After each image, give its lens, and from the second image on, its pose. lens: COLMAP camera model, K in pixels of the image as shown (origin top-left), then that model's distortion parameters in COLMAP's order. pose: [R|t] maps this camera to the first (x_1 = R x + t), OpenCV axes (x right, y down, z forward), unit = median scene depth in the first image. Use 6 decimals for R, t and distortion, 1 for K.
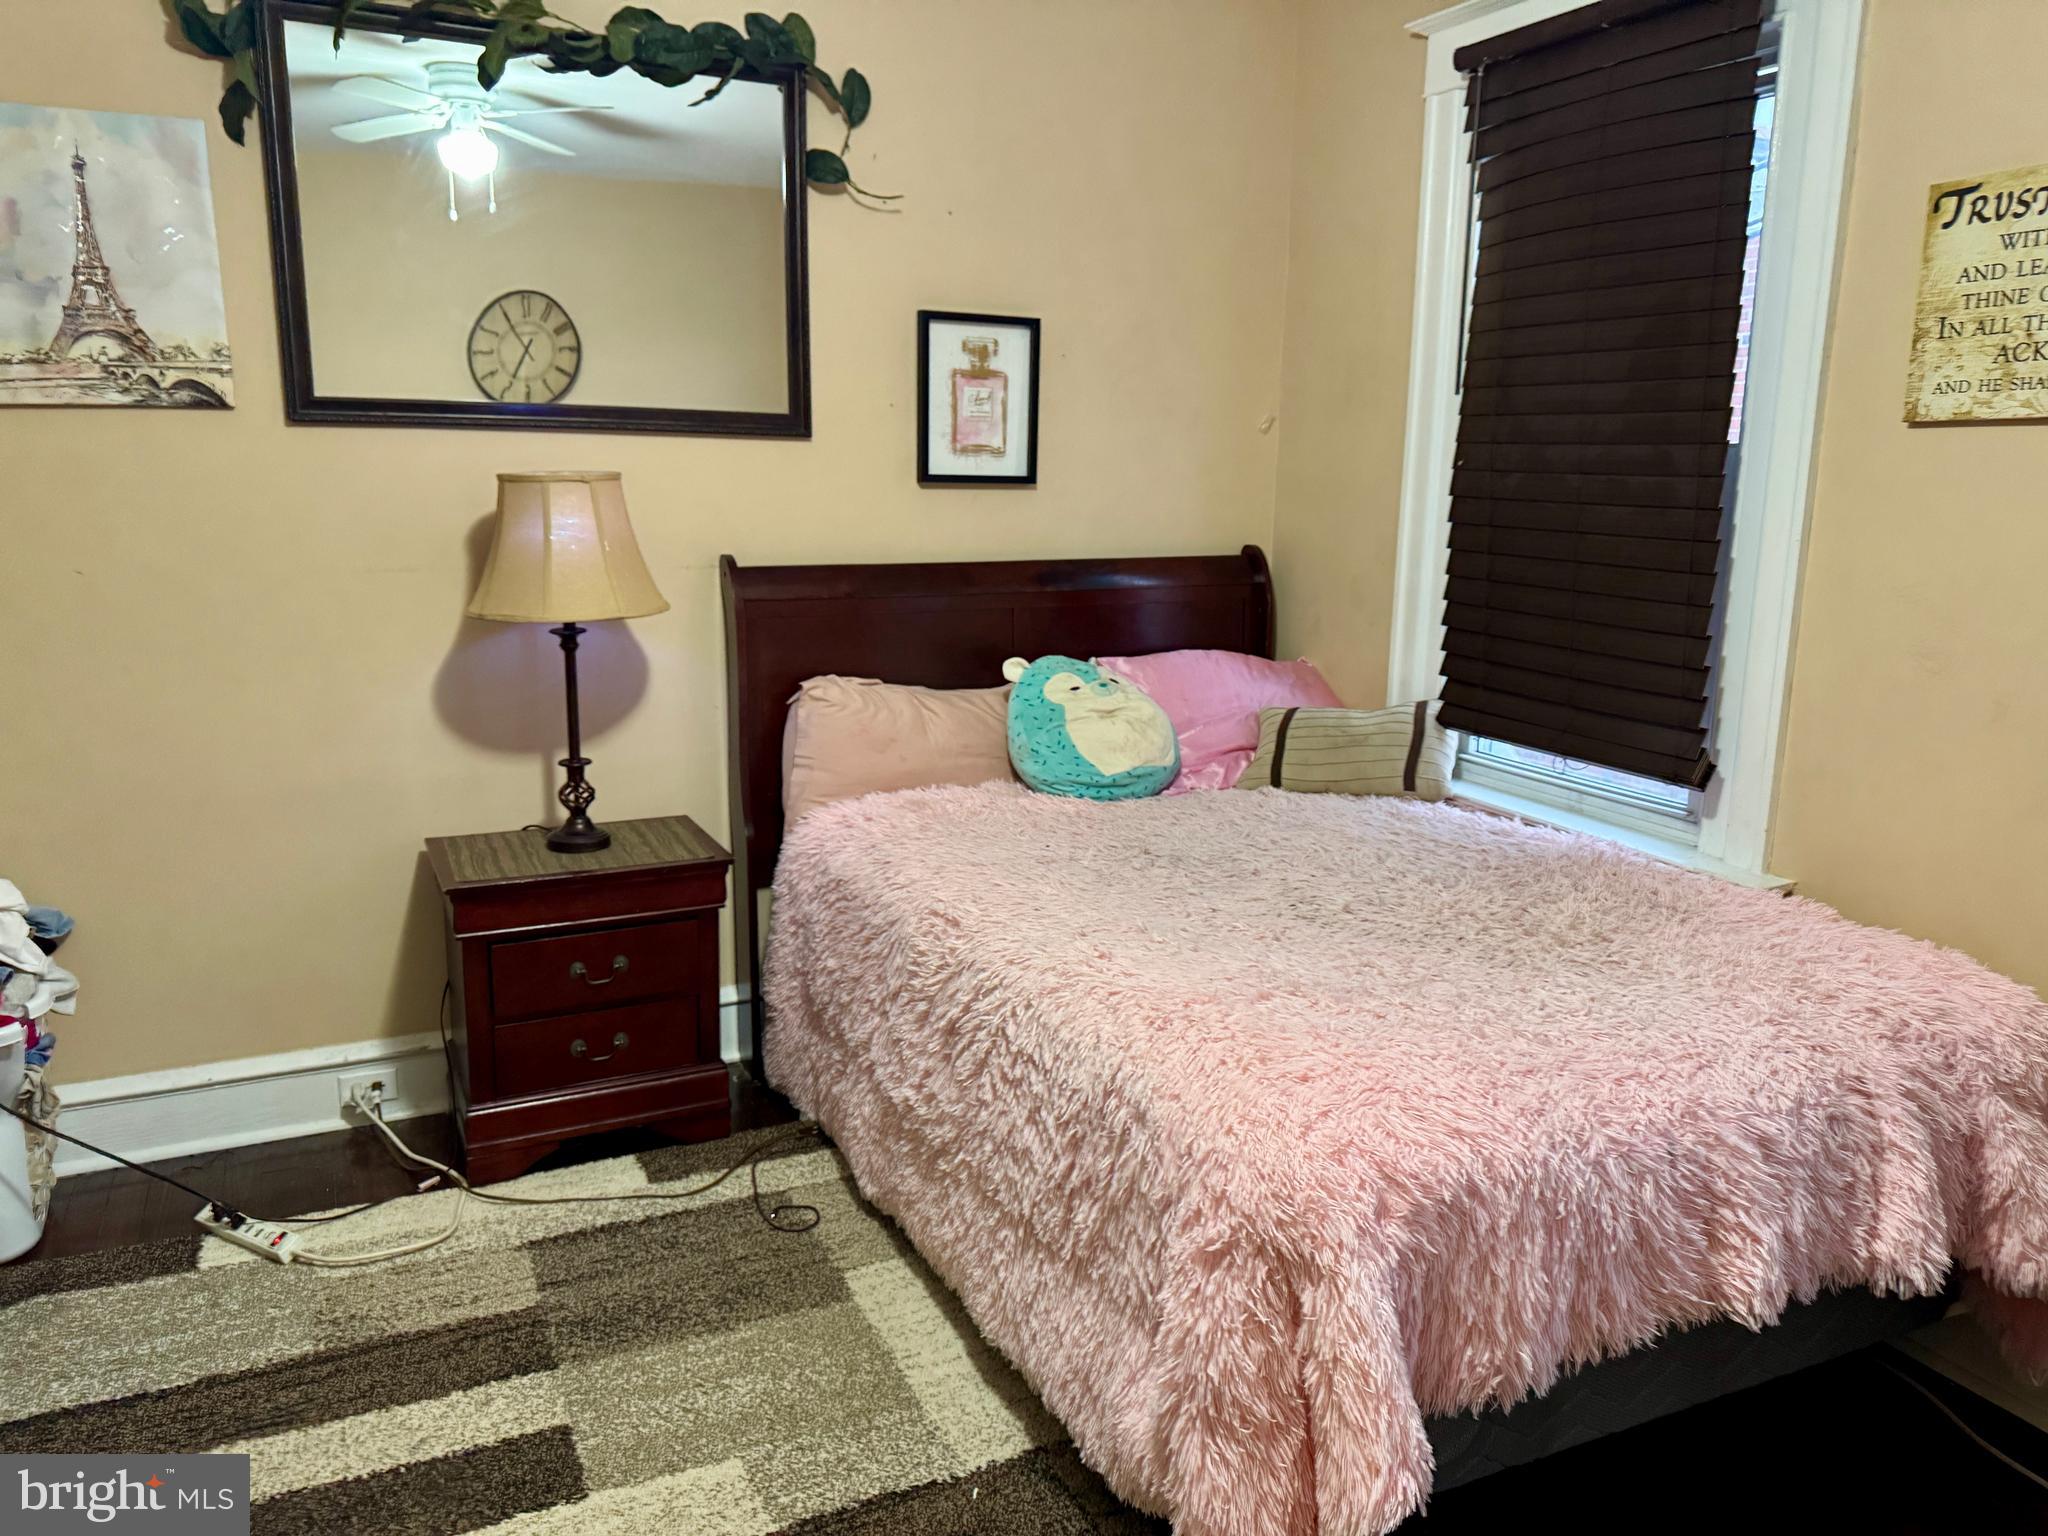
lens RADIAL K [[1438.0, 0, 1003.1], [0, 1438.0, 761.7], [0, 0, 1]] dist [0.057375, -0.071511]
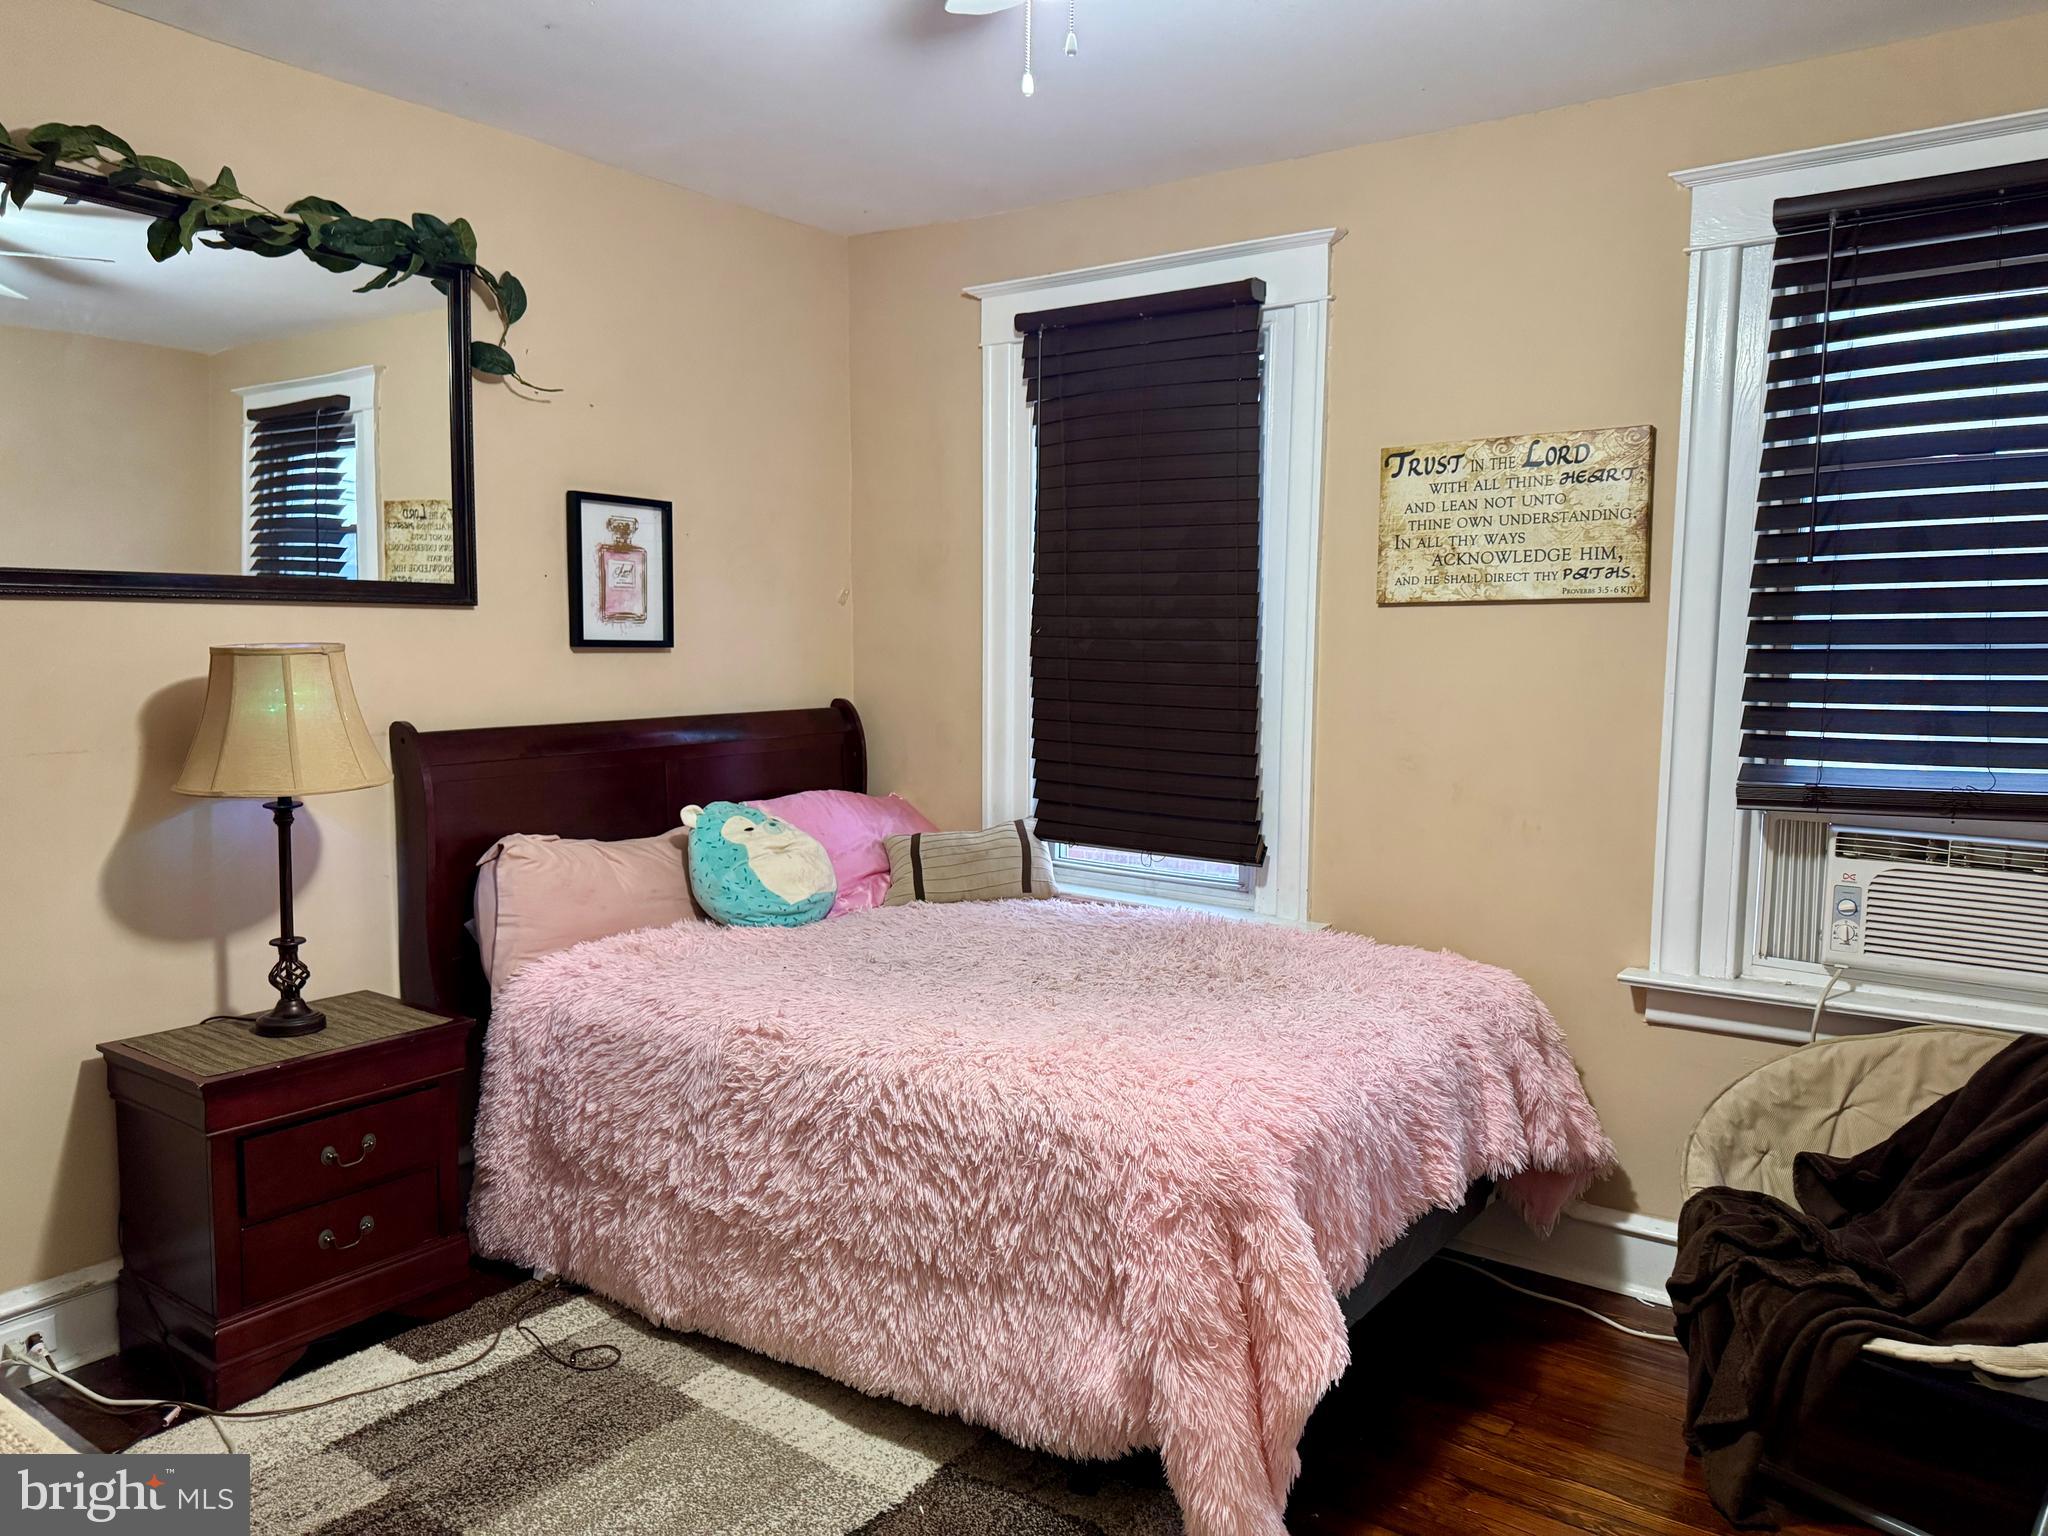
lens RADIAL K [[1438.0, 0, 1002.6], [0, 1438.0, 771.1], [0, 0, 1]] dist [0.057375, -0.071511]
pose [[0.882779, -0.052571, 0.466838, -0.368196], [0.098780, 0.992275, -0.075051, 0.008648], [-0.459286, 0.112368, 0.881153, -0.092820]]
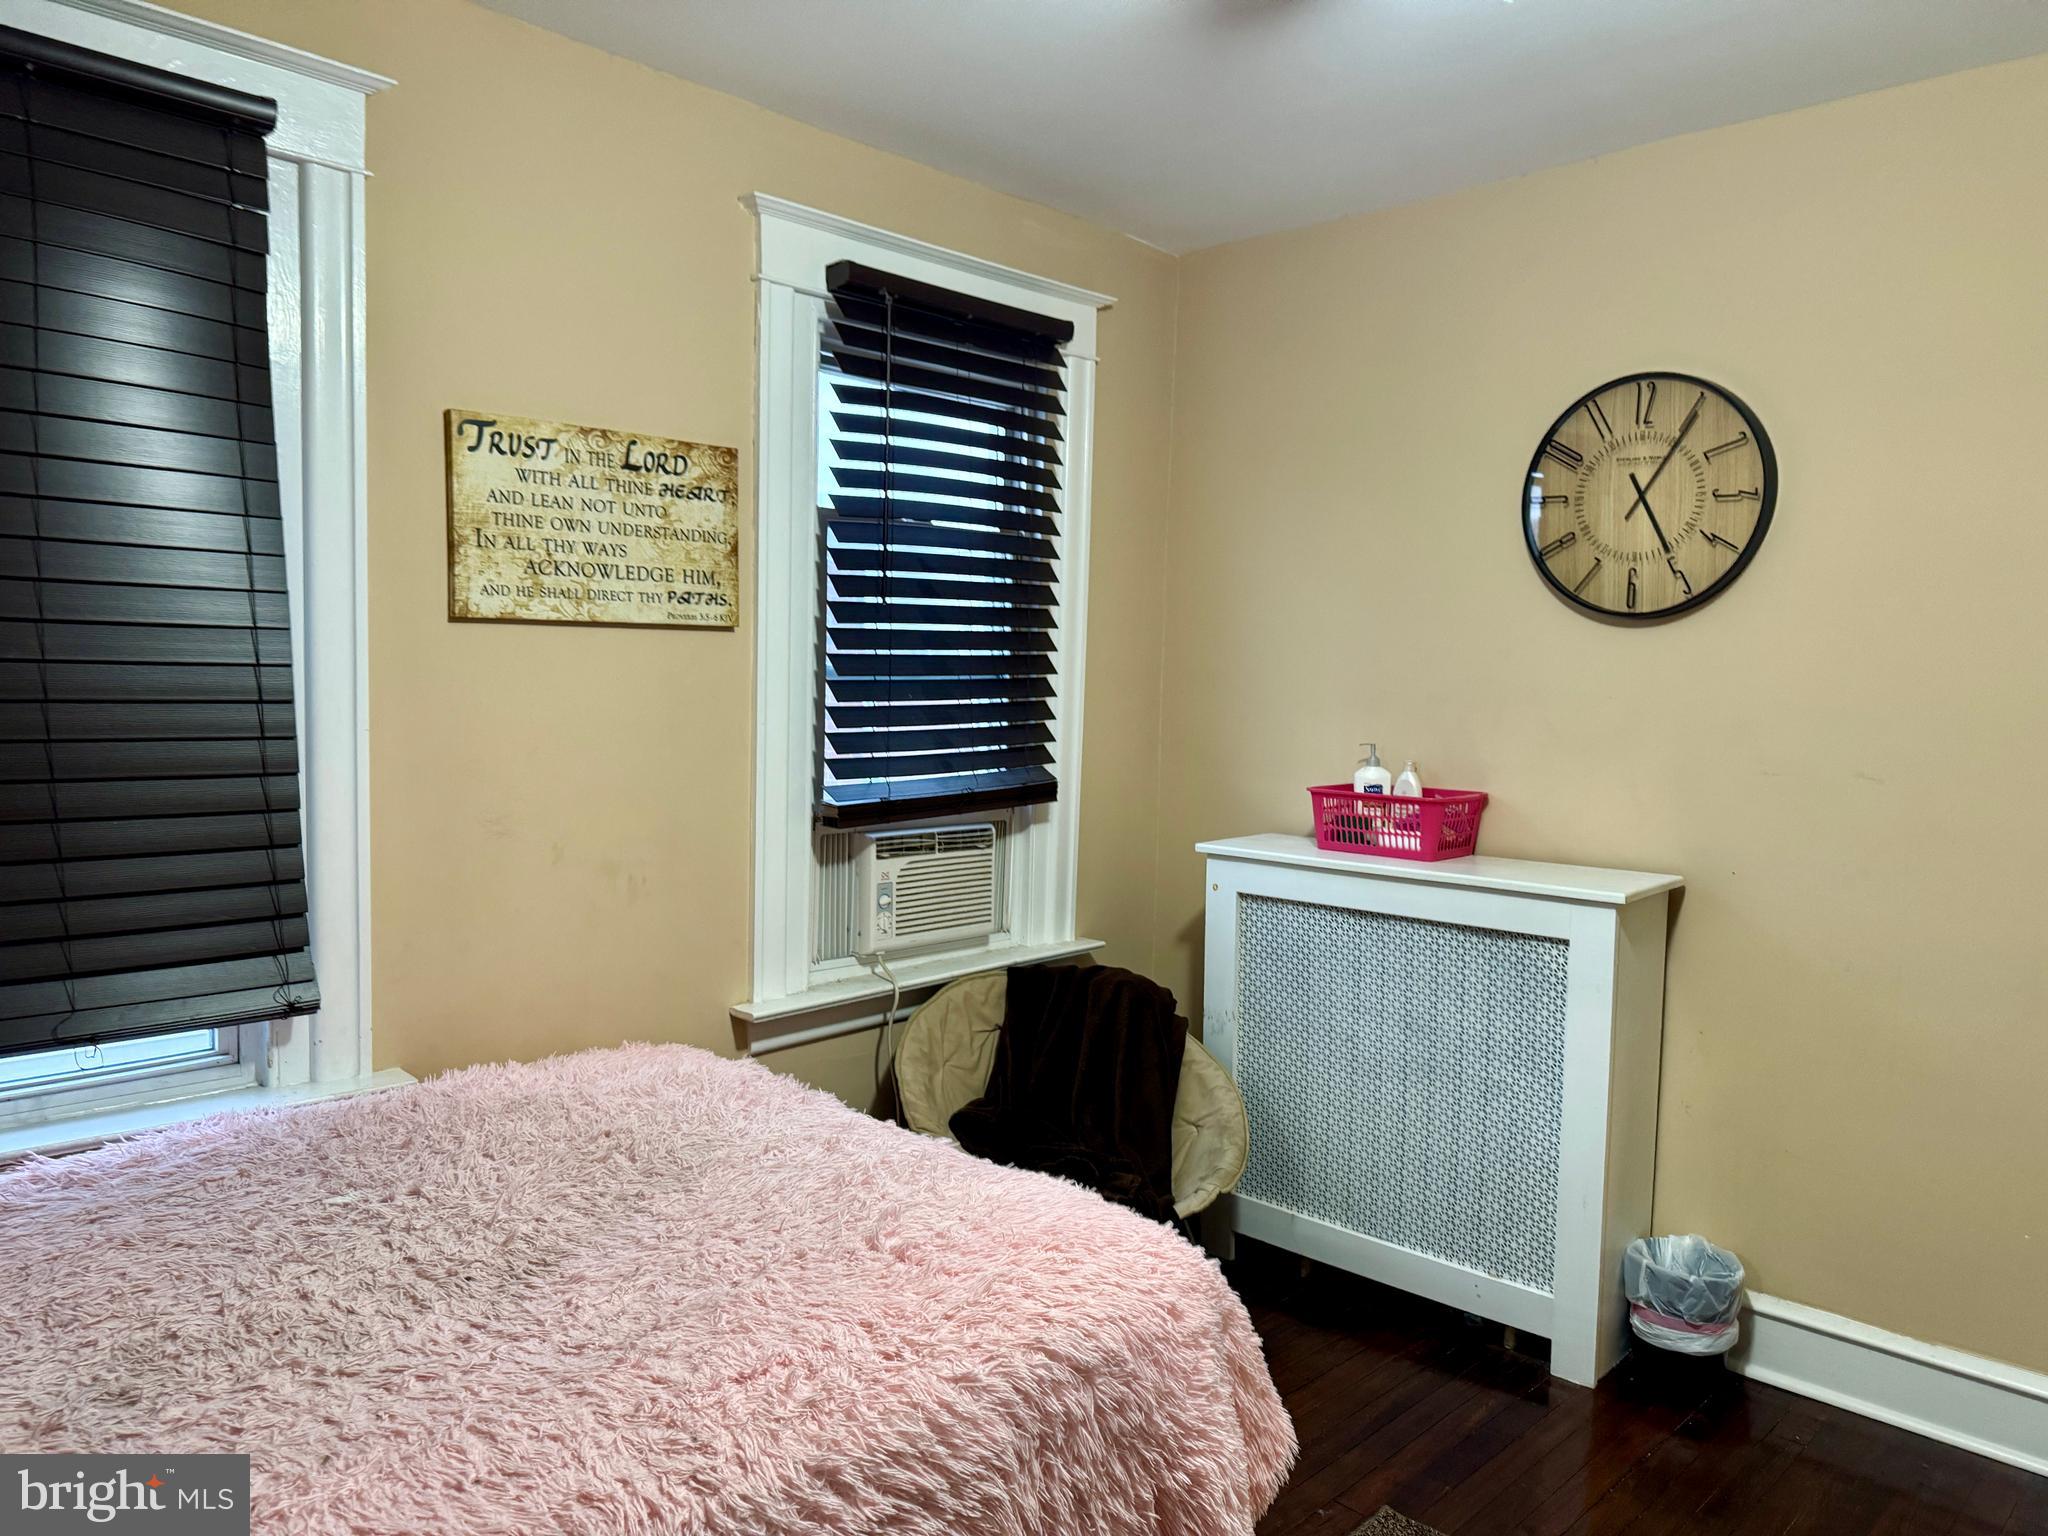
lens RADIAL K [[1438.0, 0, 1025.3], [0, 1438.0, 777.5], [0, 0, 1]] dist [0.057375, -0.071511]
pose [[-0.368815, -0.097446, 0.924381, -0.498879], [0.154801, 0.974162, 0.164457, -0.202047], [-0.916522, 0.203749, -0.344201, 0.888035]]
